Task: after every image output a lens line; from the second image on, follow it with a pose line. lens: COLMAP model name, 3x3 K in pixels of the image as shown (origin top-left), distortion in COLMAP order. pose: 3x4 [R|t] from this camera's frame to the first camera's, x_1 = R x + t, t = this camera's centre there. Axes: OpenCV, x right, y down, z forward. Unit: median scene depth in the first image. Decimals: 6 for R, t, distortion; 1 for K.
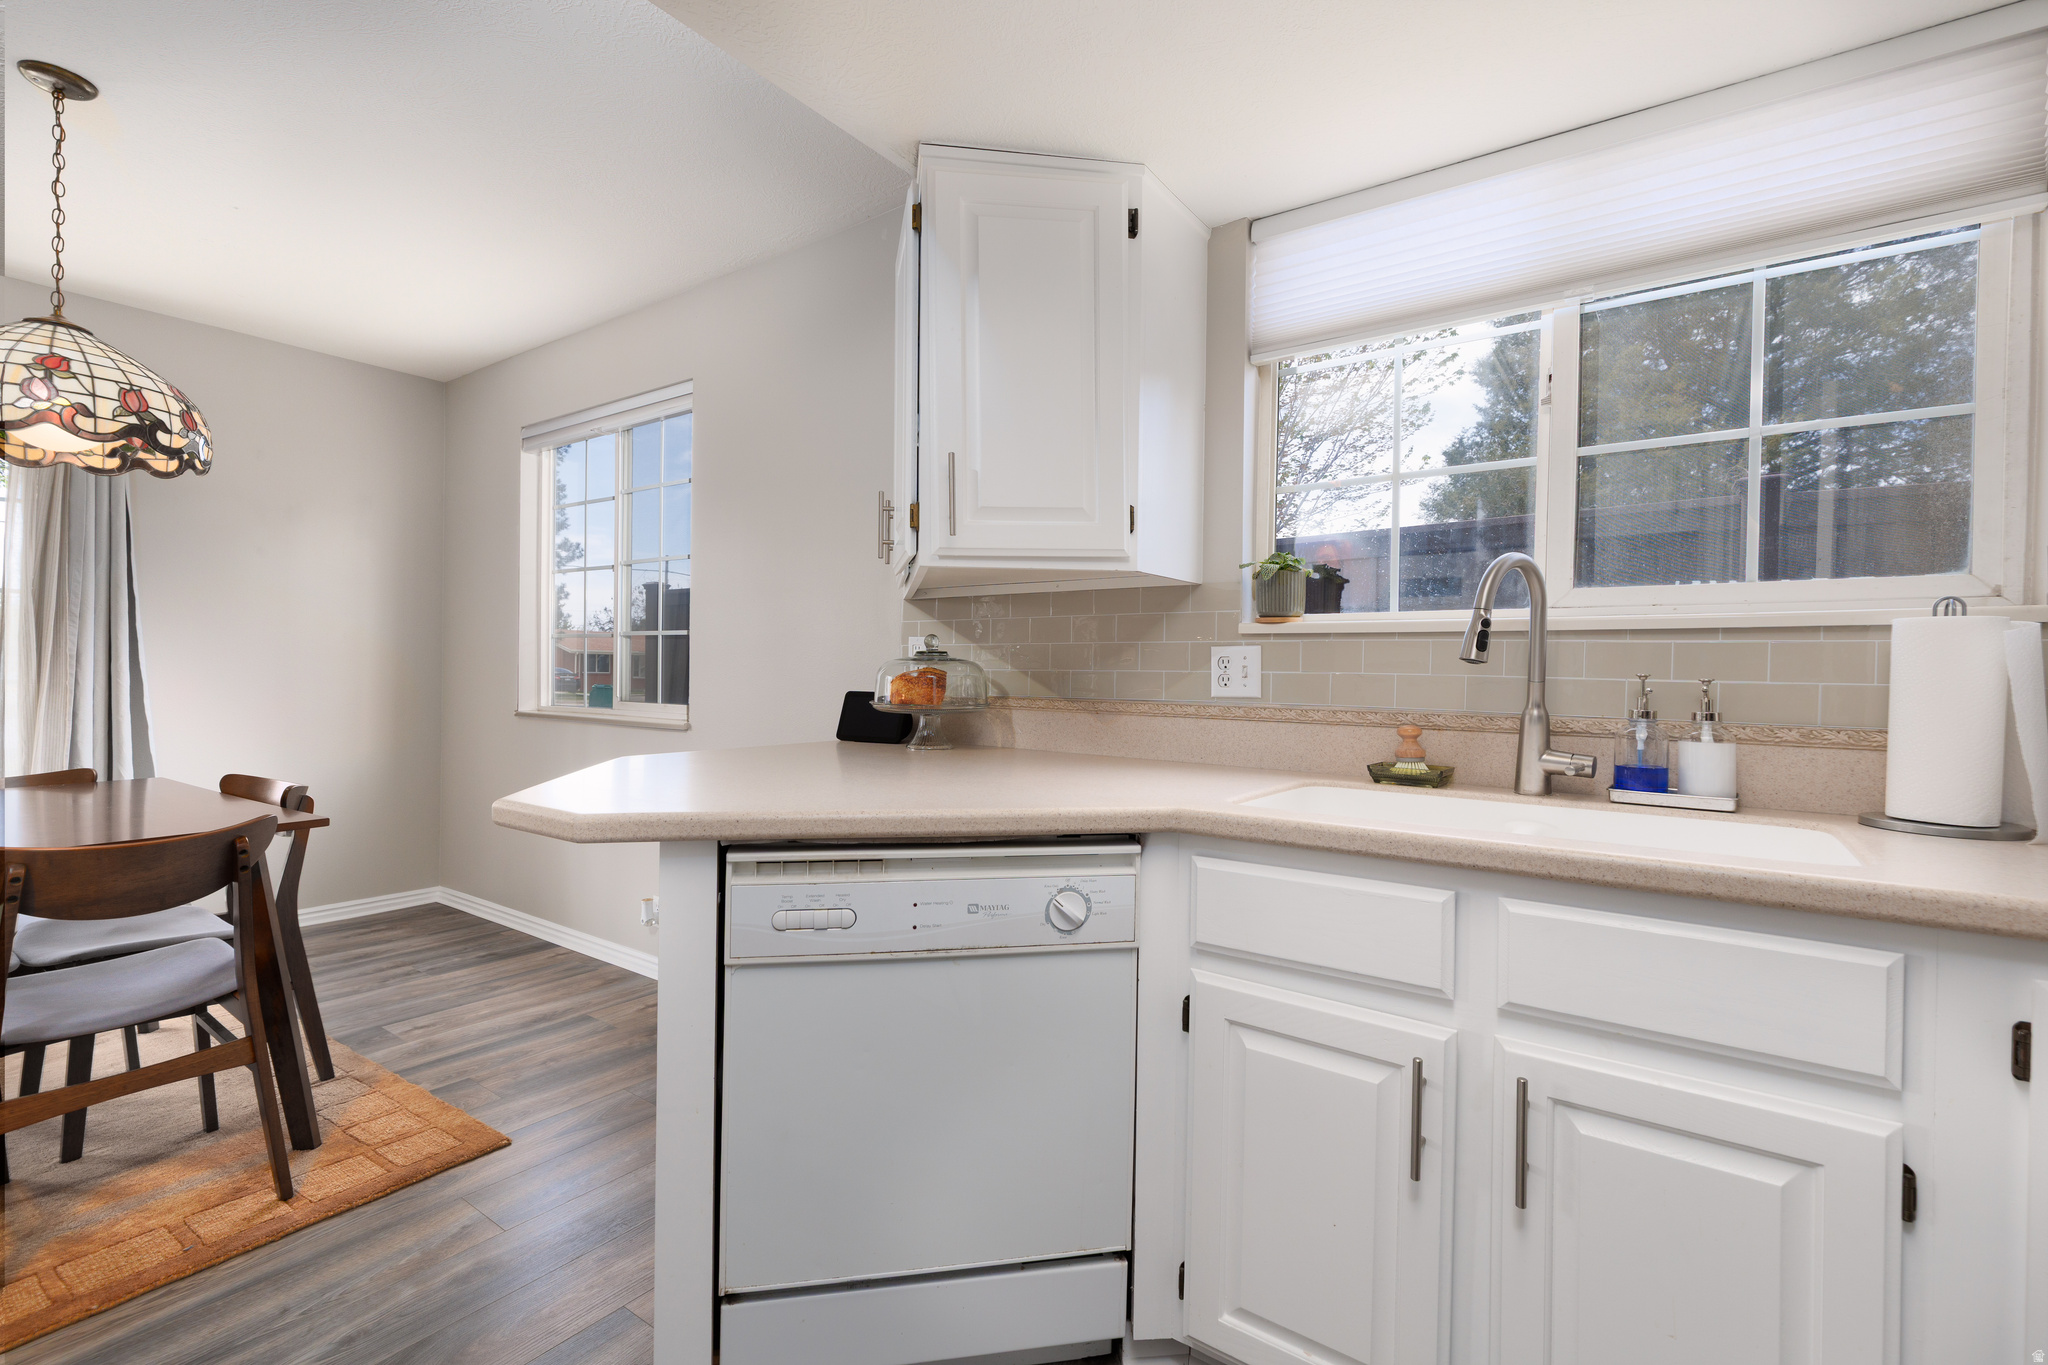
lens RADIAL K [[907.4, 0, 1025.6], [0, 907.4, 678.8], [0, 0, 1]] dist [0.004660, -0.001307]
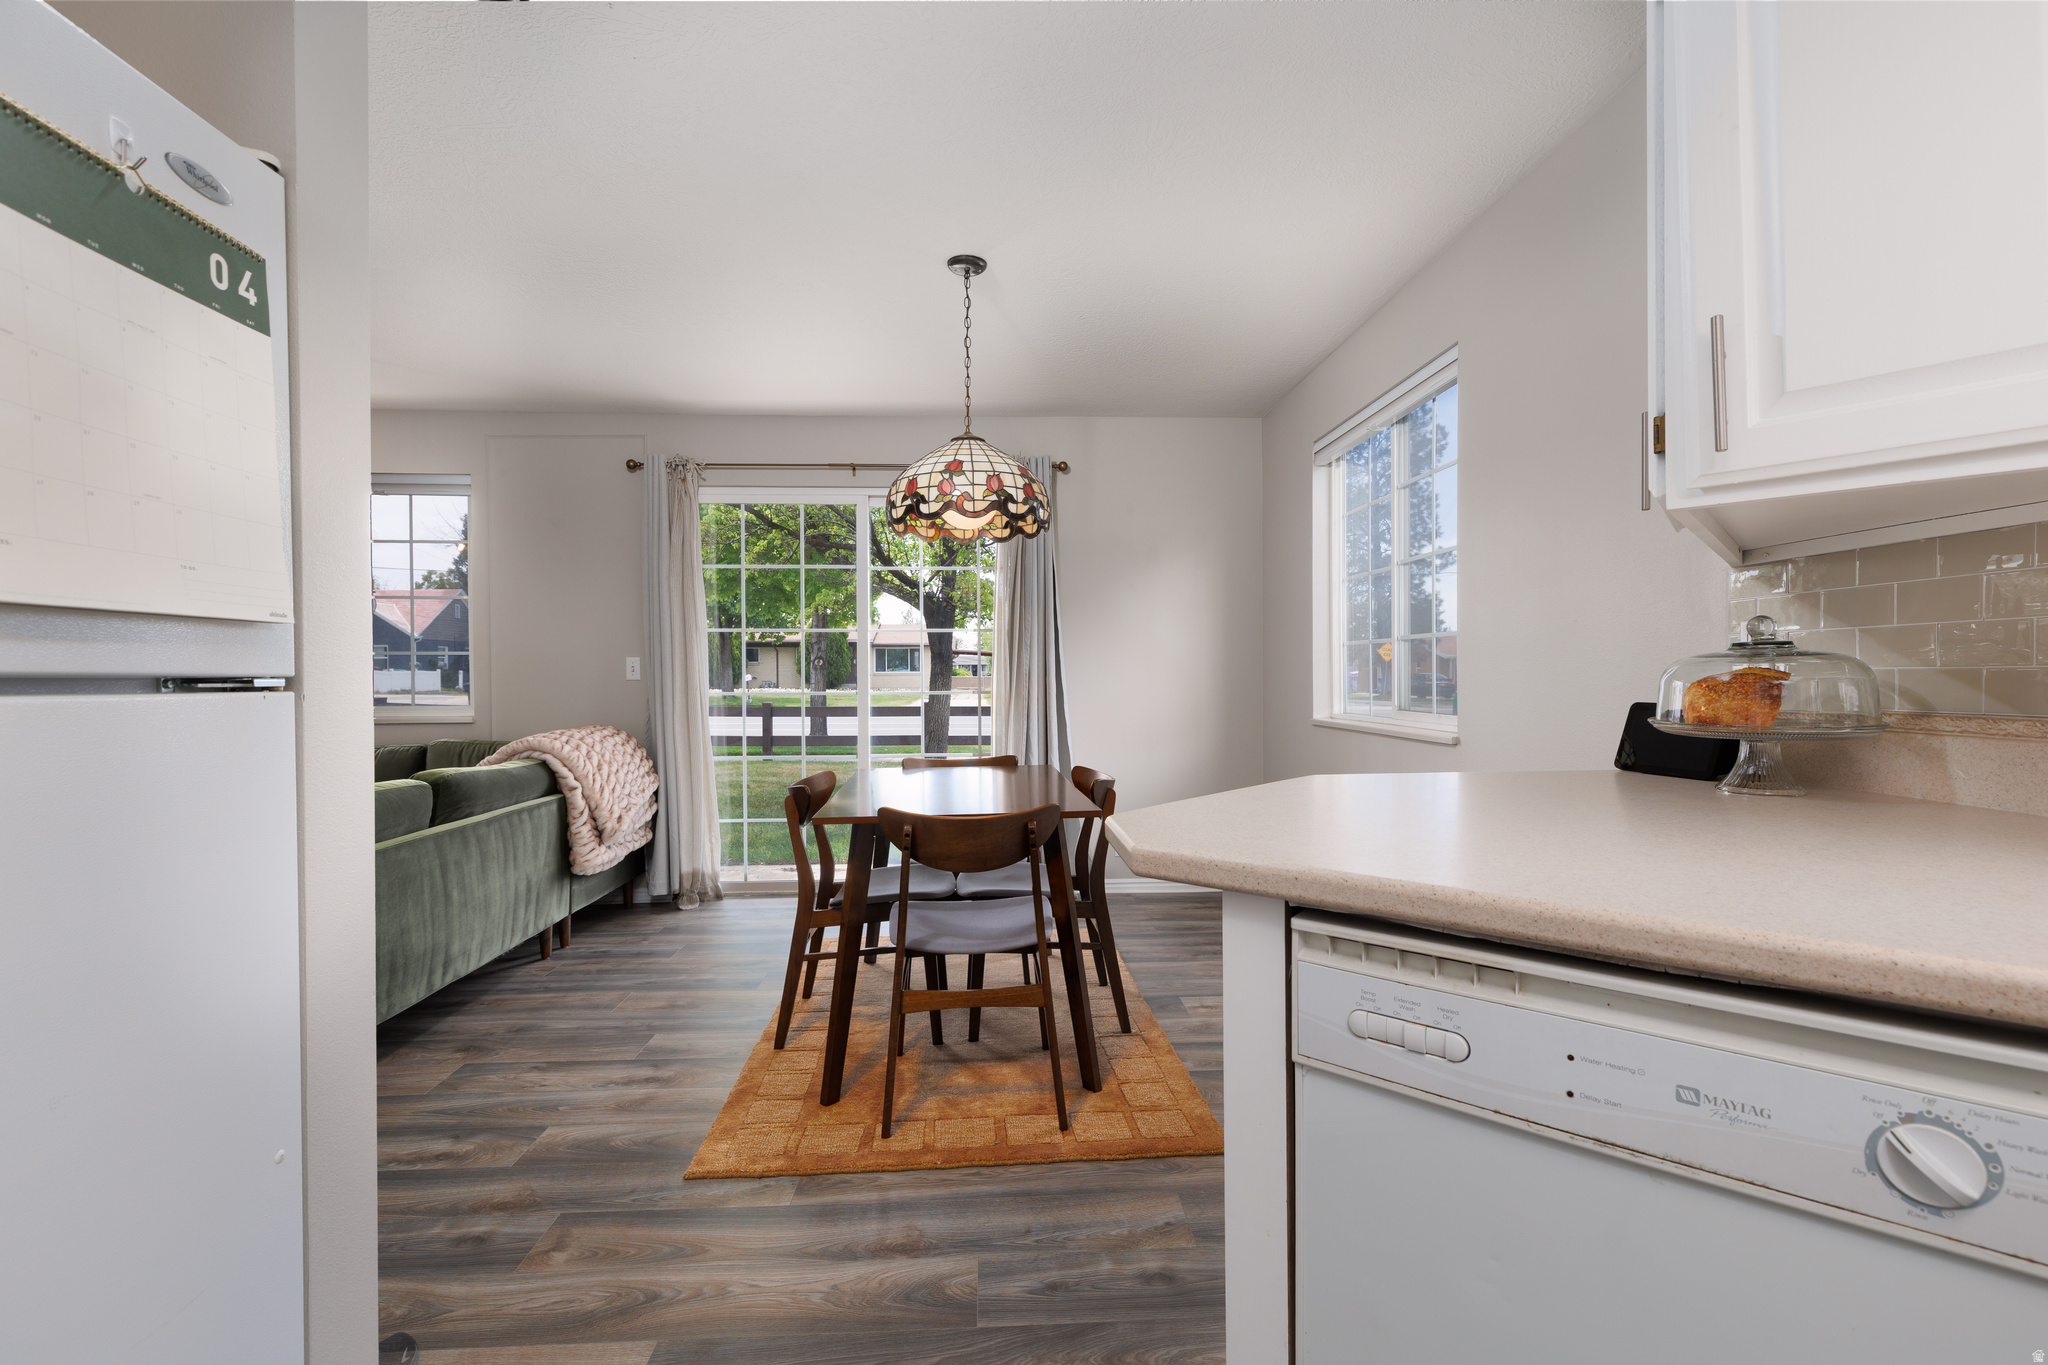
lens RADIAL K [[907.4, 0, 1028.2], [0, 907.4, 678.7], [0, 0, 1]] dist [0.004660, -0.001307]
pose [[0.622111, -0.015708, -0.782771, 0.086924], [0.011703, 0.999874, -0.010763, -0.003878], [0.782841, -0.002465, 0.622216, 0.208310]]
